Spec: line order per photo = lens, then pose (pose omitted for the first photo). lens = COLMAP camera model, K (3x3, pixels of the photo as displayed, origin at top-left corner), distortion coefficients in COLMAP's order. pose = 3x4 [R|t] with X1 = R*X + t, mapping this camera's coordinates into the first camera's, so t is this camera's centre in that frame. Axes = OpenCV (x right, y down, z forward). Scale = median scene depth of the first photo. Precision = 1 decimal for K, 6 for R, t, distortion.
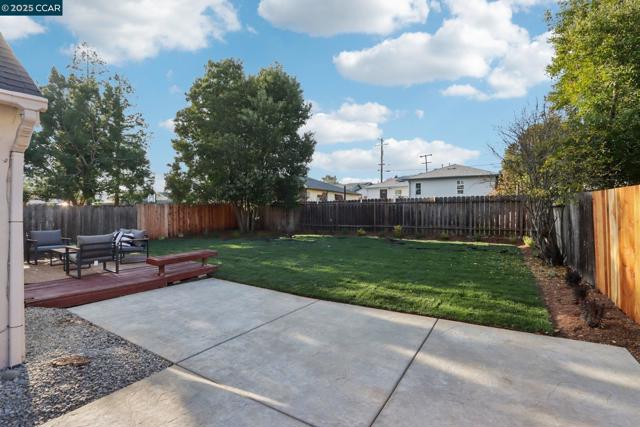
lens RADIAL K [[297.9, 0, 322.5], [0, 297.9, 219.3], [0, 0, 1]] dist [-0.008655, 0.000198]
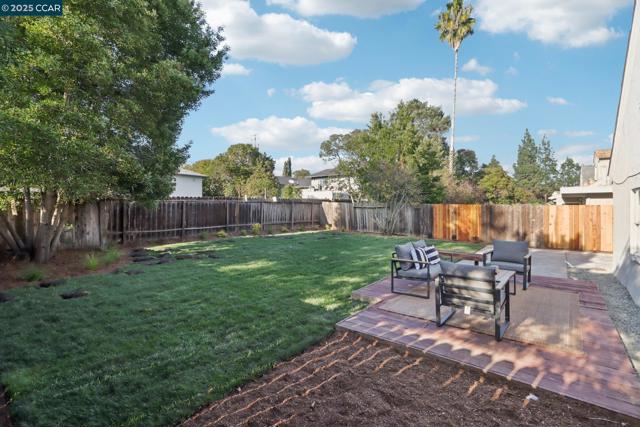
lens RADIAL K [[297.9, 0, 320.9], [0, 297.9, 208.3], [0, 0, 1]] dist [-0.008655, 0.000198]
pose [[0.117343, -0.003610, 0.993085, -0.730956], [0.021625, 0.999766, 0.001079, -0.027802], [-0.992856, 0.021349, 0.117394, 0.602058]]
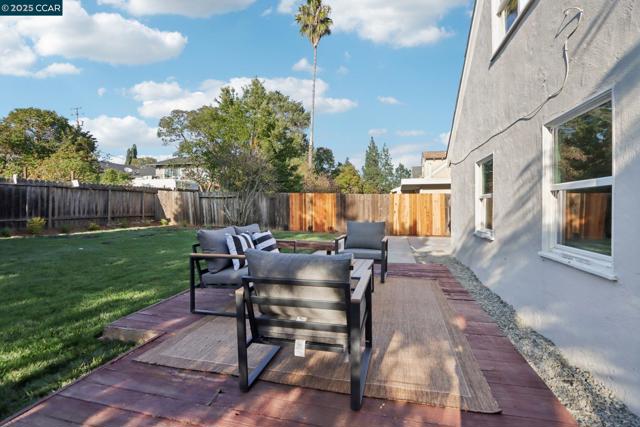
lens RADIAL K [[297.9, 0, 322.6], [0, 297.9, 211.7], [0, 0, 1]] dist [-0.008655, 0.000198]
pose [[-0.320942, -0.019891, 0.946890, -0.588814], [0.020366, 0.999403, 0.027897, 0.001575], [-0.946880, 0.028238, -0.320345, 0.540141]]
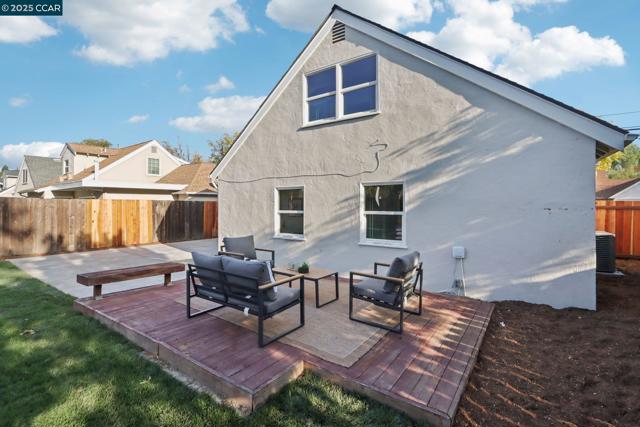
lens RADIAL K [[297.9, 0, 331.0], [0, 297.9, 208.7], [0, 0, 1]] dist [-0.008655, 0.000198]
pose [[-0.999509, -0.000914, 0.031315, -0.424841], [0.000269, 0.999287, 0.037749, -0.025724], [-0.031327, 0.037739, -0.998796, 0.751879]]
